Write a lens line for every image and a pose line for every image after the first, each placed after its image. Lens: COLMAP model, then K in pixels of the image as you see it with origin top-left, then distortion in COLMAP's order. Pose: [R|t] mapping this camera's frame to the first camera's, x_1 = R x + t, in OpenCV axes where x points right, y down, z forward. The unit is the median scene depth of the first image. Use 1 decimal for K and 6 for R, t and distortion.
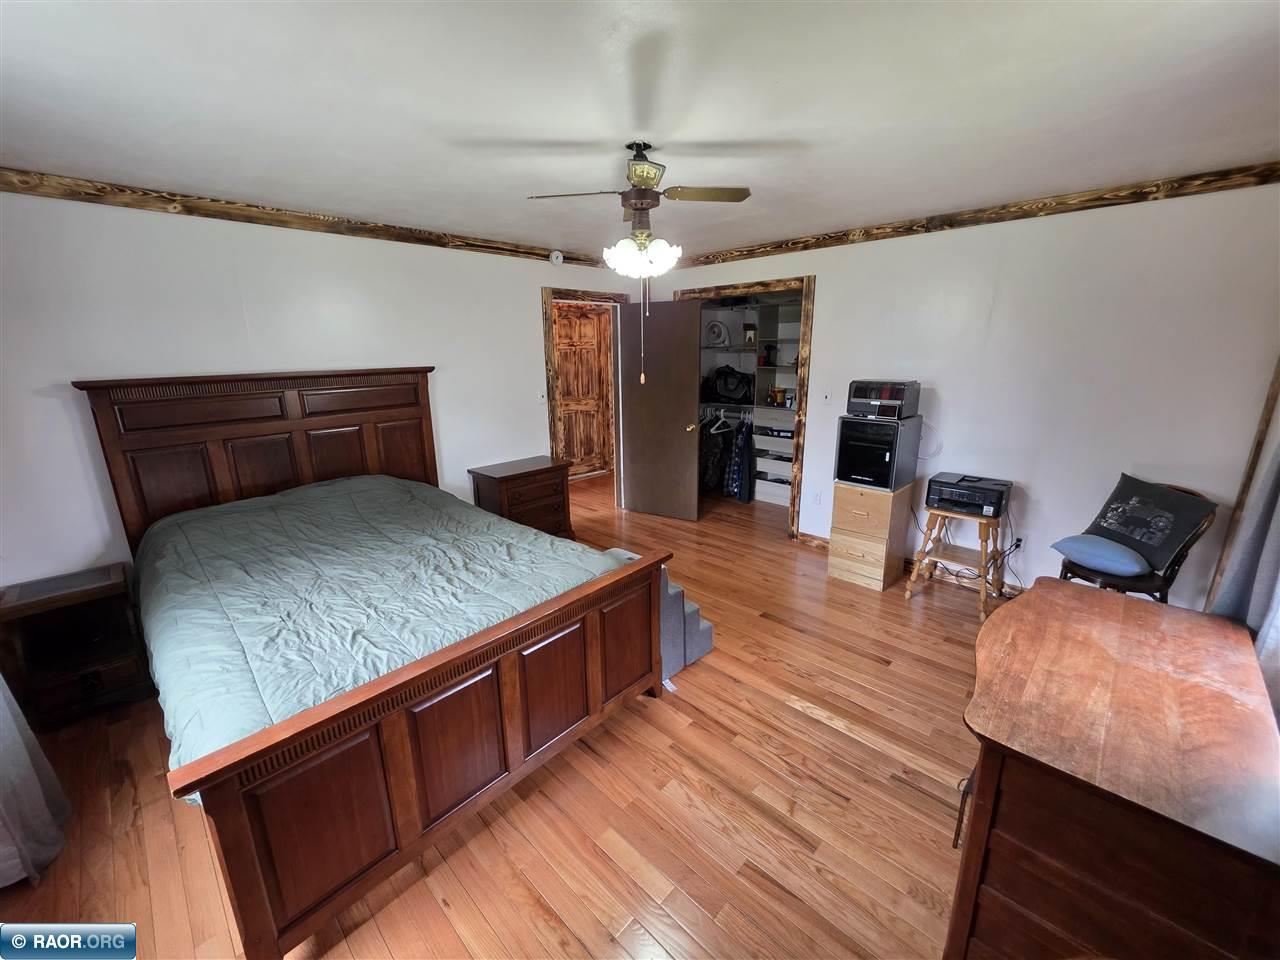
lens RADIAL K [[512.4, 0, 638.3], [0, 512.4, 475.0], [0, 0, 1]] dist [0.000743, -0.000316]
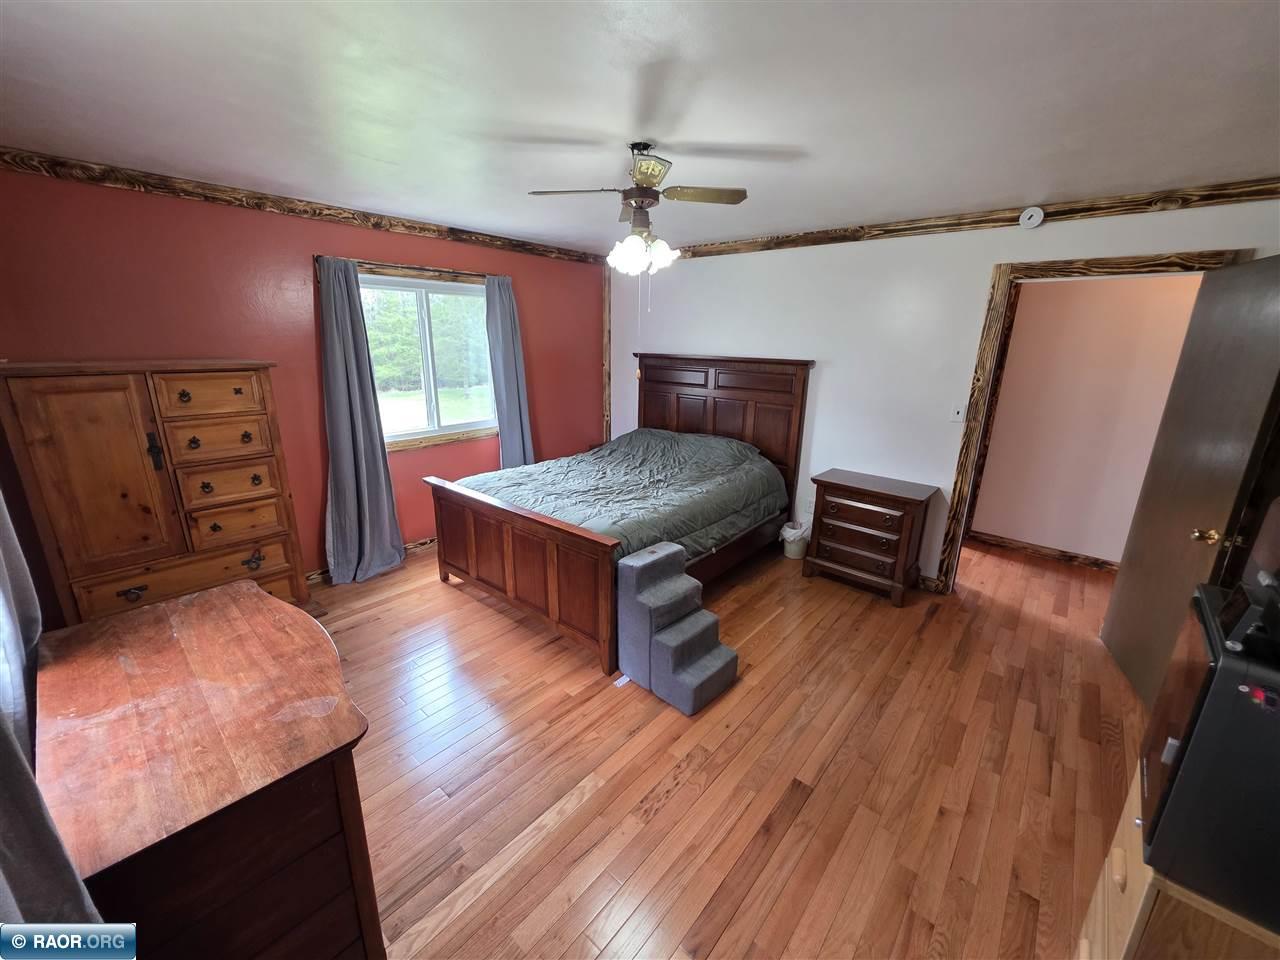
lens RADIAL K [[509.2, 0, 639.0], [0, 509.2, 475.1], [0, 0, 1]] dist [0.002462, -0.000227]
pose [[0.051593, 0.276837, -0.959531, 0.982400], [-0.263726, 0.930480, 0.254275, -0.247517], [0.963217, 0.239934, 0.121016, 0.877227]]
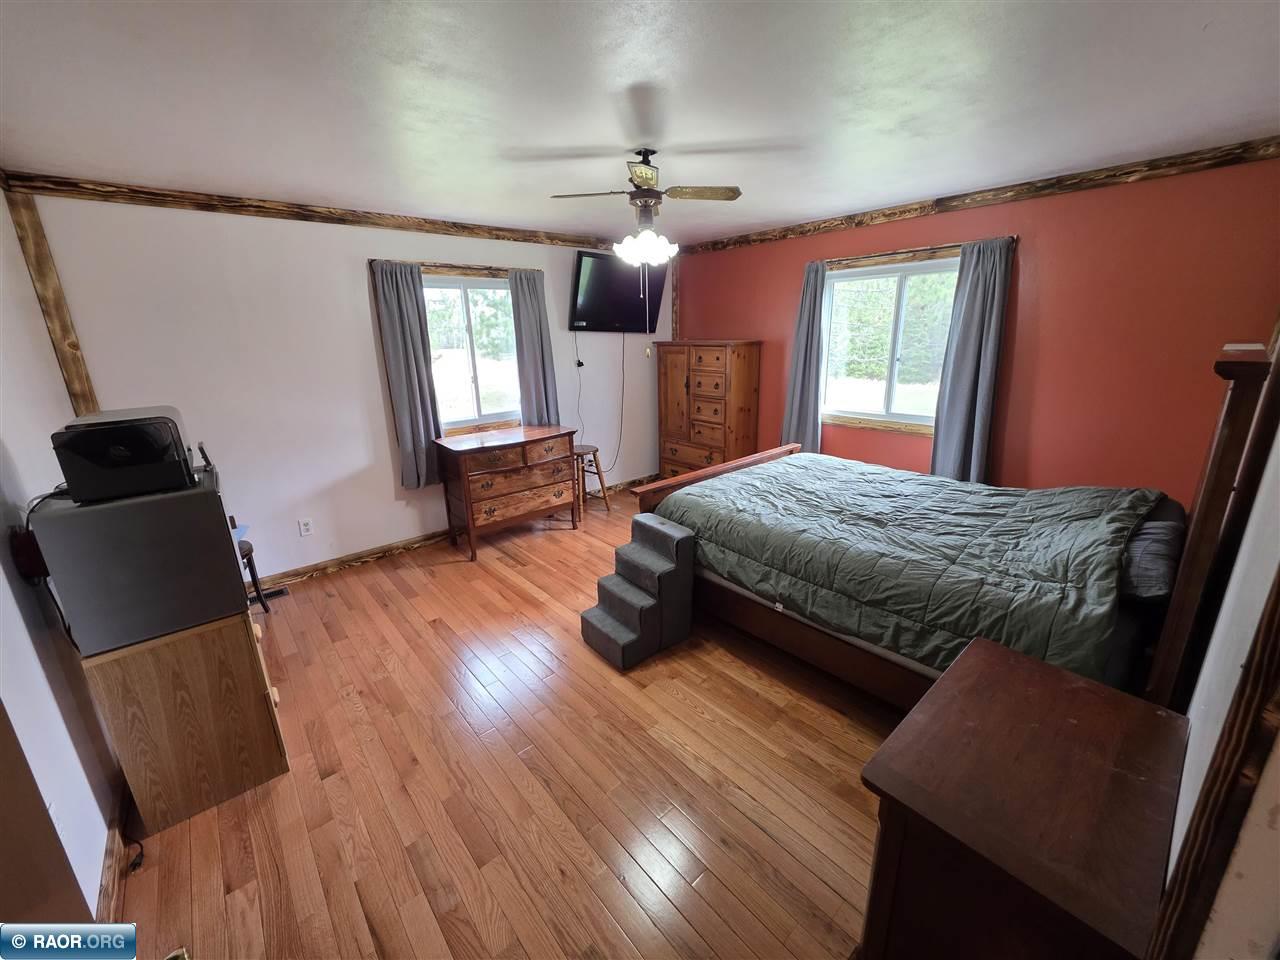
lens RADIAL K [[509.2, 0, 639.0], [0, 509.2, 475.1], [0, 0, 1]] dist [0.002462, -0.000227]
pose [[-0.995688, 0.009890, 0.092237, -0.068916], [0.055074, 0.863130, 0.501970, -0.503029], [-0.074648, 0.504886, -0.859952, 2.019086]]
